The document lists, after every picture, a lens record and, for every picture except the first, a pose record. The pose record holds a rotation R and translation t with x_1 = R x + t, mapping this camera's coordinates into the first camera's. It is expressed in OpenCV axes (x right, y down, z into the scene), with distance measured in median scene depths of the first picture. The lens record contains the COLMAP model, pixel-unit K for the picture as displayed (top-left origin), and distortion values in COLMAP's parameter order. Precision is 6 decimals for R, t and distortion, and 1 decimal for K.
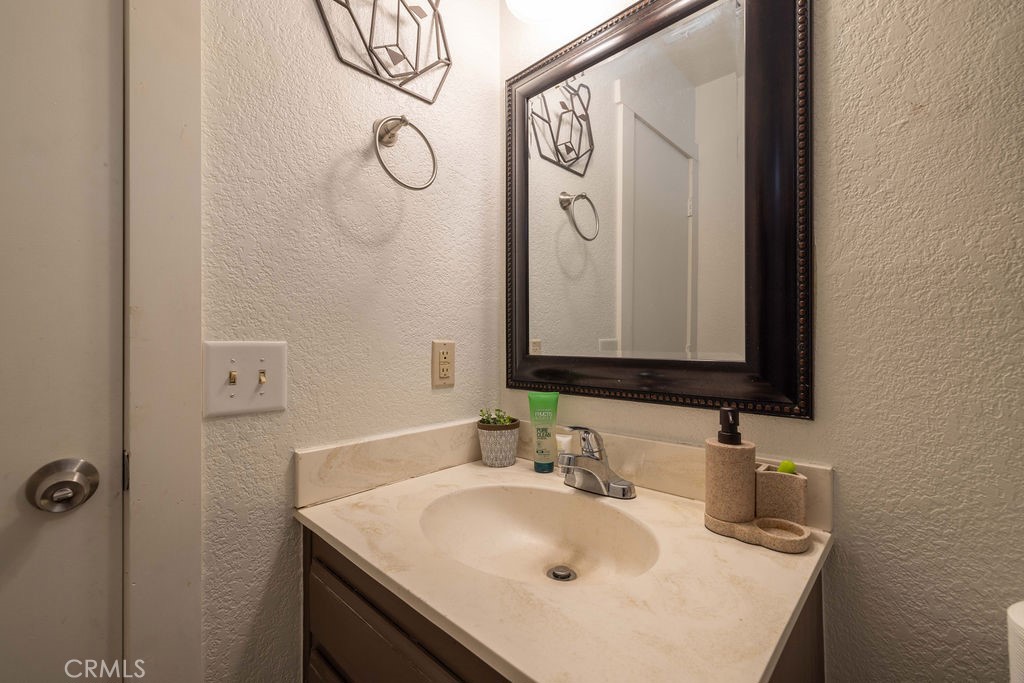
lens RADIAL K [[432.4, 0, 514.2], [0, 432.4, 344.5], [0, 0, 1]] dist [-0.000500, 0.000768]
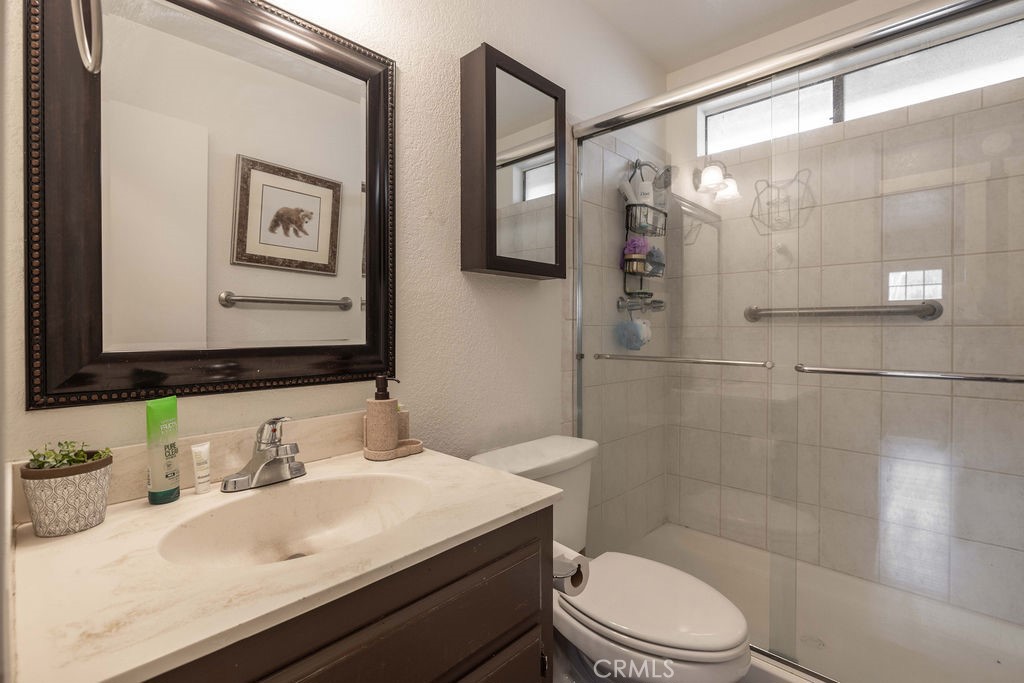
lens RADIAL K [[484.4, 0, 513.8], [0, 484.4, 331.3], [0, 0, 1]] dist [-0.002102, -0.000483]
pose [[-0.000957, -0.014250, 0.999898, -0.880588], [0.002271, 0.999896, 0.014252, -0.022803], [-0.999997, 0.002285, -0.000924, 0.417088]]
